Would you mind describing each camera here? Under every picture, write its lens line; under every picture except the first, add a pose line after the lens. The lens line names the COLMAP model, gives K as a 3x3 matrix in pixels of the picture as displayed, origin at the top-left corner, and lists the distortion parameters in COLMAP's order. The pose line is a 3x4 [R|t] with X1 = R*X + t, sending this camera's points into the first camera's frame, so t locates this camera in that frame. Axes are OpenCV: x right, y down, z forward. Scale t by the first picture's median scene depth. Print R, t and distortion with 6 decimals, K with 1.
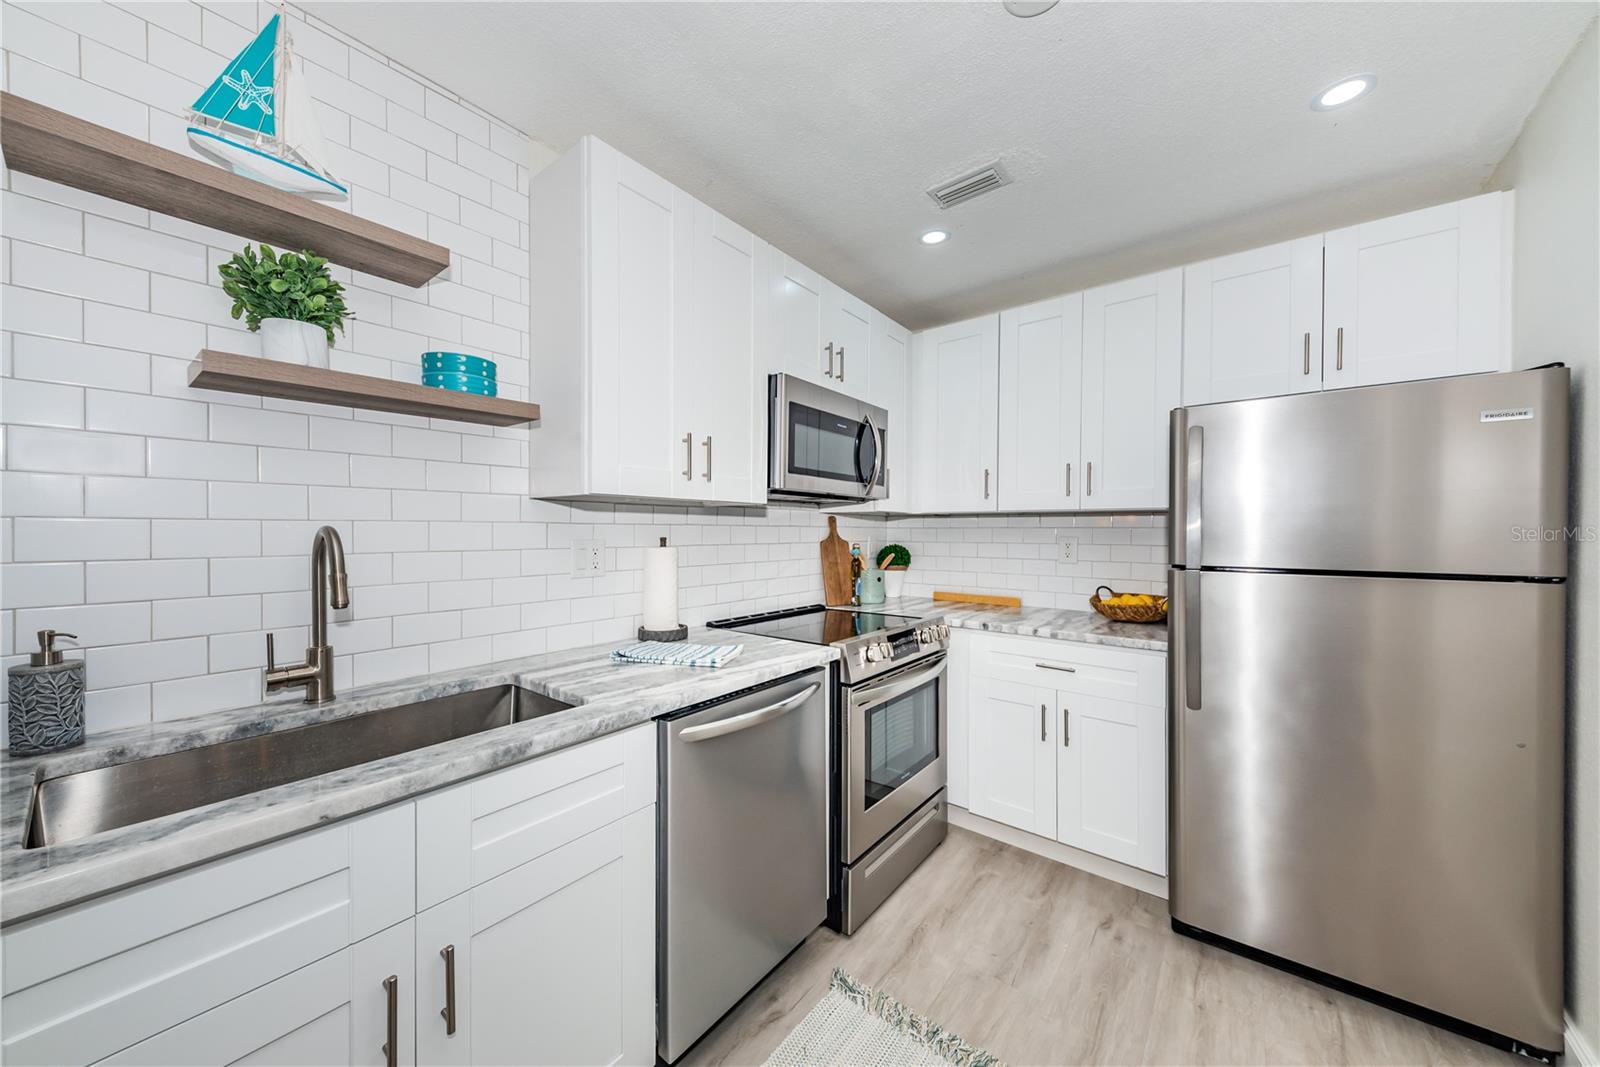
lens RADIAL K [[559.9, 0, 803.2], [0, 559.9, 533.8], [0, 0, 1]] dist [0.010958, -0.000310]
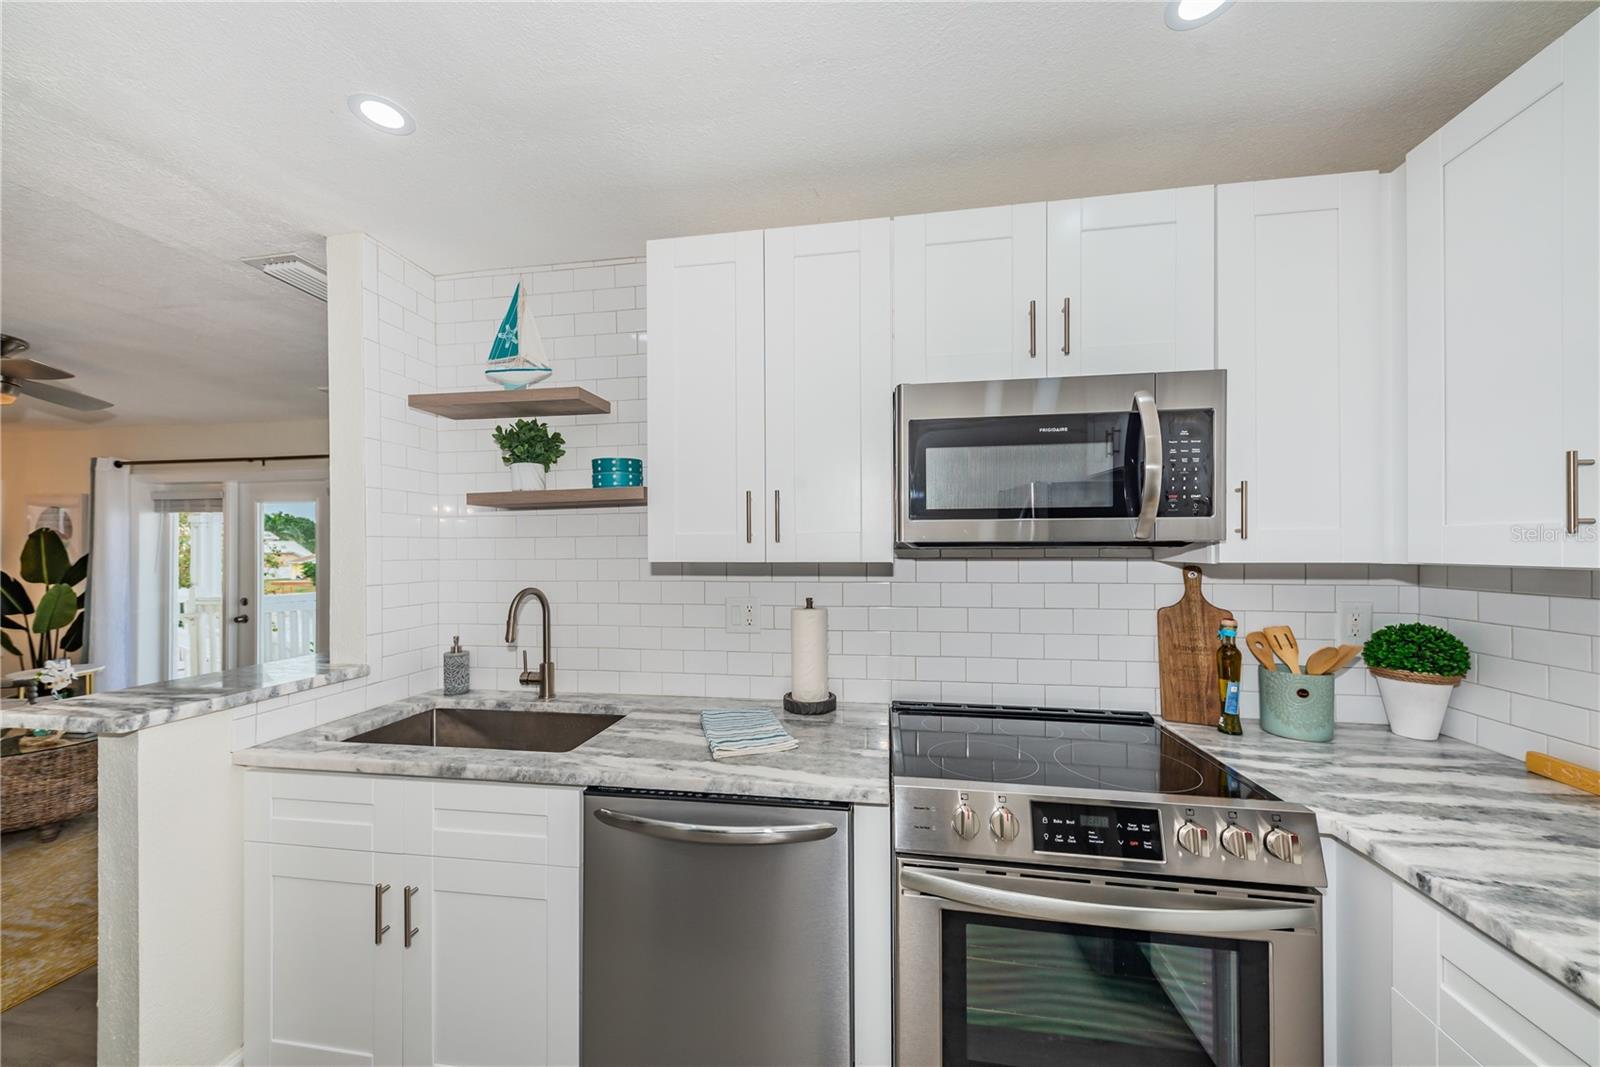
lens RADIAL K [[559.9, 0, 800.0], [0, 559.9, 546.5], [0, 0, 1]] dist [0.010958, -0.000310]
pose [[0.491180, -0.009424, -0.871007, 0.767342], [-0.001035, 0.999934, -0.011403, -0.095273], [0.871058, 0.006502, 0.491138, 0.757449]]
